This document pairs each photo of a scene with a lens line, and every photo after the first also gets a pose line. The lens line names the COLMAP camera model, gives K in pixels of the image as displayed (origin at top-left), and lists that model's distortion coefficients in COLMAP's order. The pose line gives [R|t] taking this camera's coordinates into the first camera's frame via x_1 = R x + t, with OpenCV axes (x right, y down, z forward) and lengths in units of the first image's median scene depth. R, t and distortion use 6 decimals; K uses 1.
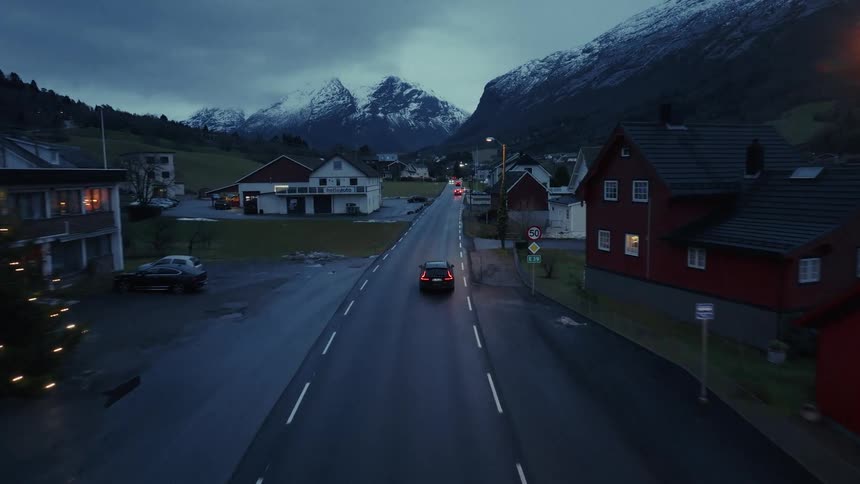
lens RADIAL K [[610.6, 0, 432.3], [0, 610.6, 242.5], [0, 0, 1]] dist [0.011332, 0.013090]
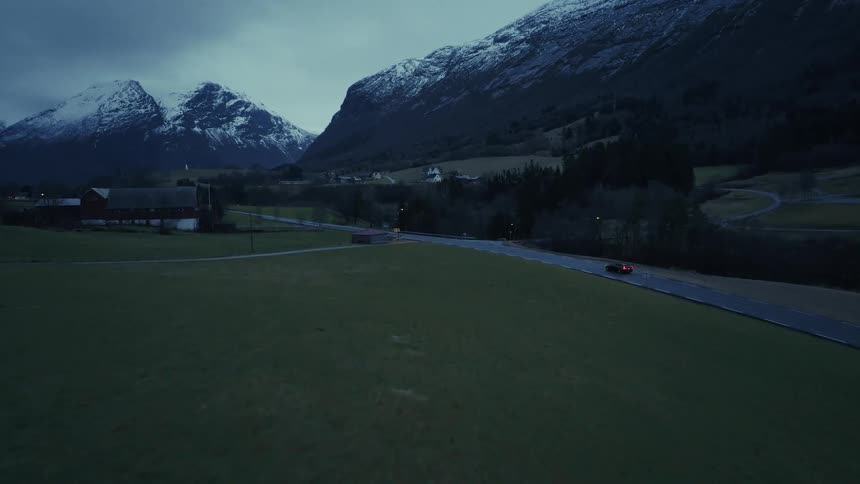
lens RADIAL K [[610.6, 0, 432.2], [0, 610.6, 242.8], [0, 0, 1]] dist [0.011332, 0.013090]
pose [[0.958590, -0.022558, 0.283894, -0.021428], [0.034905, 0.998649, -0.038504, -0.020582], [-0.282642, 0.046819, 0.958082, 0.160397]]
